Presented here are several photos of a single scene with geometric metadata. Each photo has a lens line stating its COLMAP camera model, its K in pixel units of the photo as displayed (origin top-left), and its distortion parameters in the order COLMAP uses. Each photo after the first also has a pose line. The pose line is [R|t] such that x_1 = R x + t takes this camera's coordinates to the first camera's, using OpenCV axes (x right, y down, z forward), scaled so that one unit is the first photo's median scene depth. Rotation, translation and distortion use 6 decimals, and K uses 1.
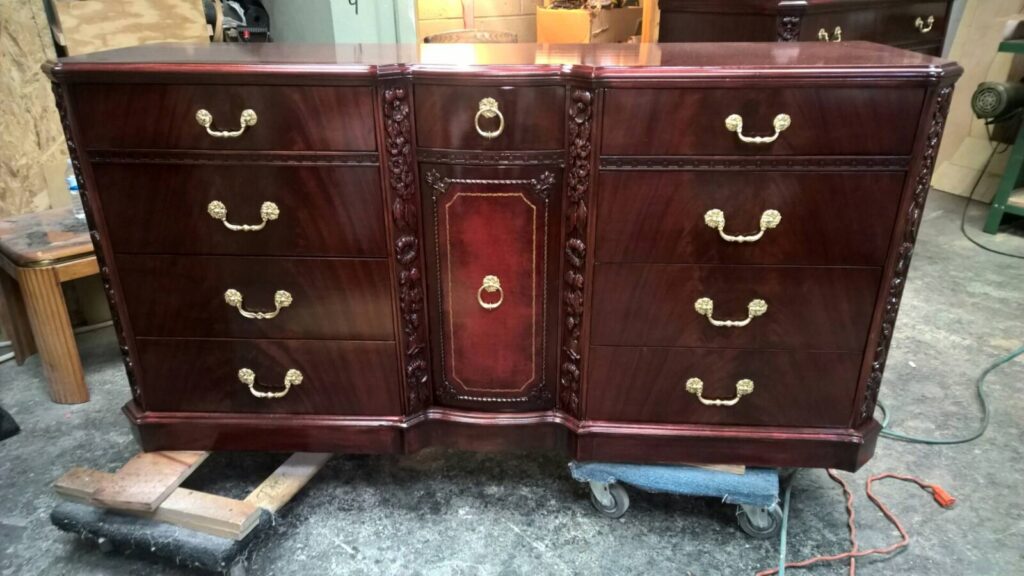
lens RADIAL K [[829.8, 0, 512.0], [0, 829.8, 288.0], [0, 0, 1]] dist [0.001375, -0.000097]
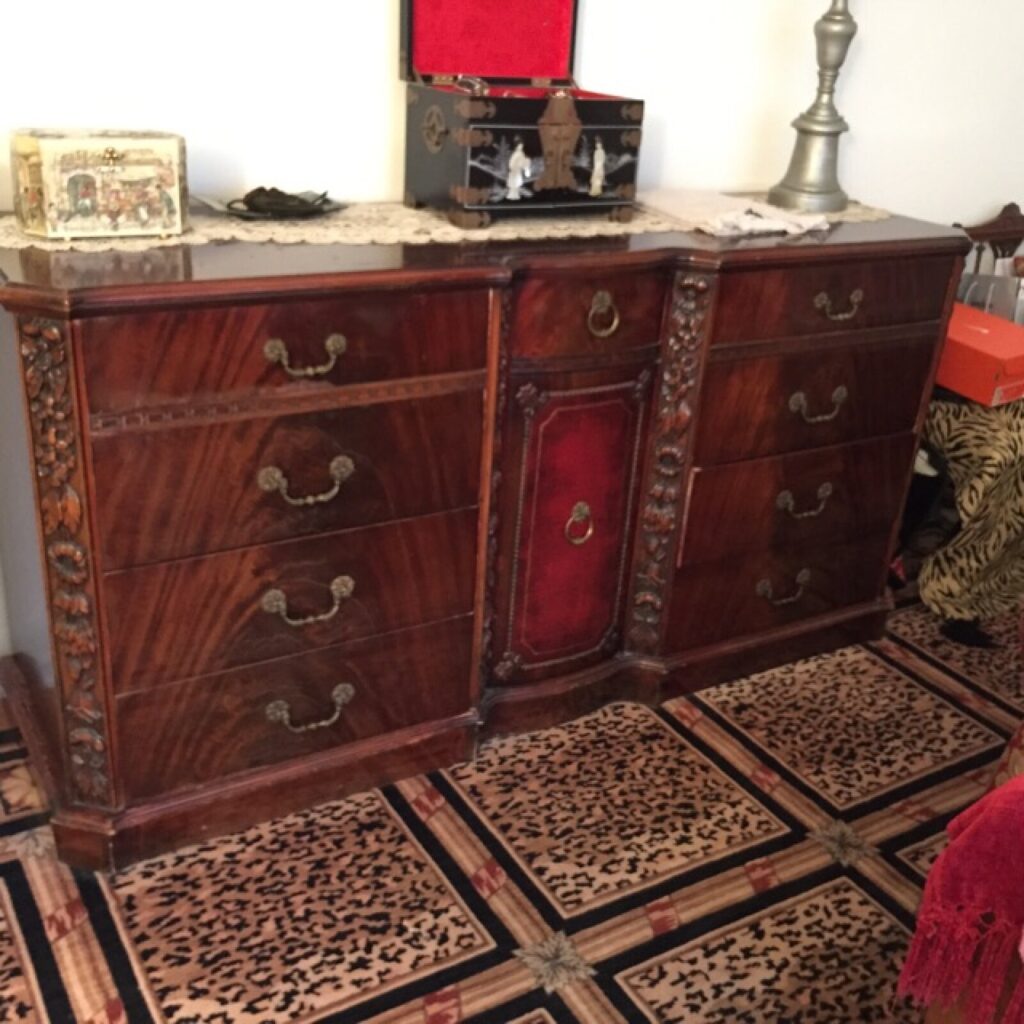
lens RADIAL K [[1165.9, 0, 512.0], [0, 1165.9, 512.0], [0, 0, 1]] dist [0.016686, 0.017704]
pose [[0.814787, -0.159153, 0.557488, -0.178243], [0.198075, 0.980139, -0.009680, -0.002192], [-0.544875, 0.118311, 0.830128, 0.014246]]
